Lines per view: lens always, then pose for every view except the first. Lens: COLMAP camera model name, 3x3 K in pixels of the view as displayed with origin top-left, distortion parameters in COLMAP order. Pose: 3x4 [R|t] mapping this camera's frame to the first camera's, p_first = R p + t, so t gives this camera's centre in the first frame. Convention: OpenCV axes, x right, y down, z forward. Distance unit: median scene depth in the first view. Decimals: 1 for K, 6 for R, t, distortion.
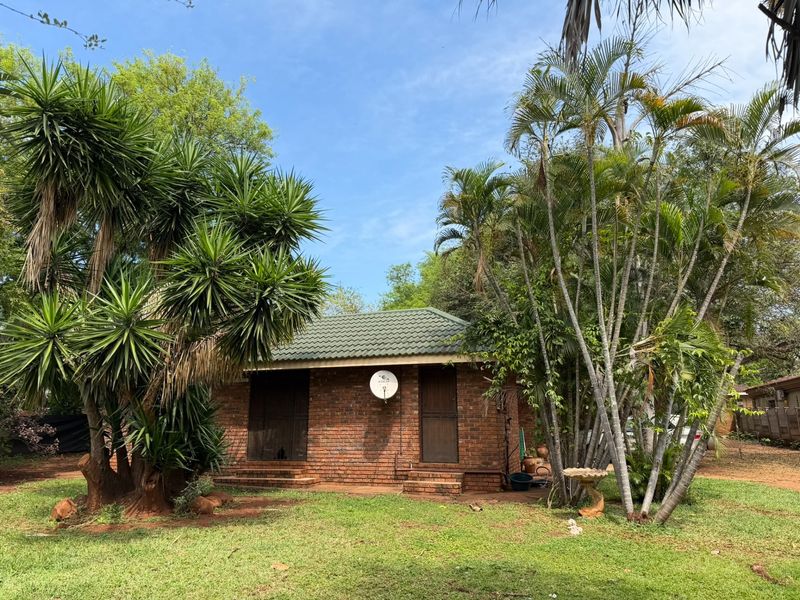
lens RADIAL K [[558.1, 0, 400.0], [0, 558.1, 300.0], [0, 0, 1]] dist [0.174407, -0.231717]
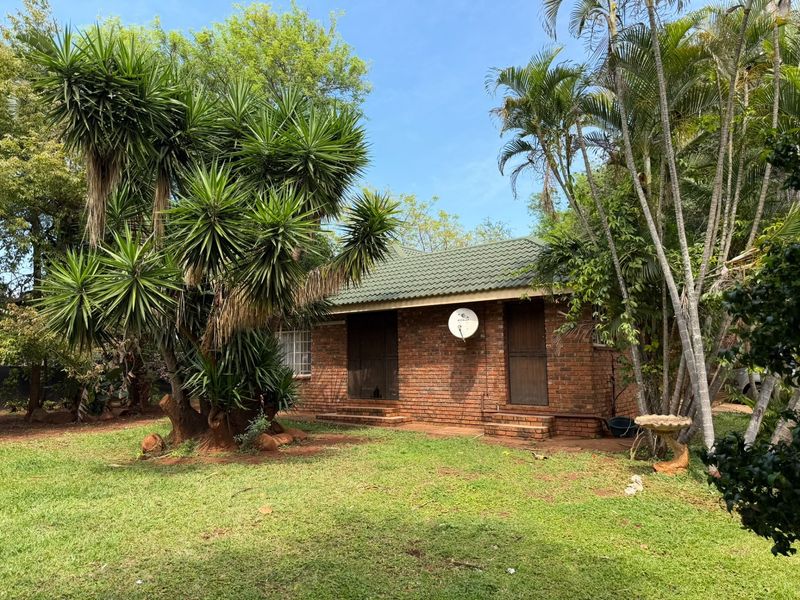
lens RADIAL K [[558.1, 0, 400.0], [0, 558.1, 300.0], [0, 0, 1]] dist [0.174407, -0.231717]
pose [[0.949151, -0.047051, -0.311284, 0.167435], [0.080493, 0.992173, 0.095467, 0.015566], [0.304356, -0.115669, 0.945509, 0.093458]]
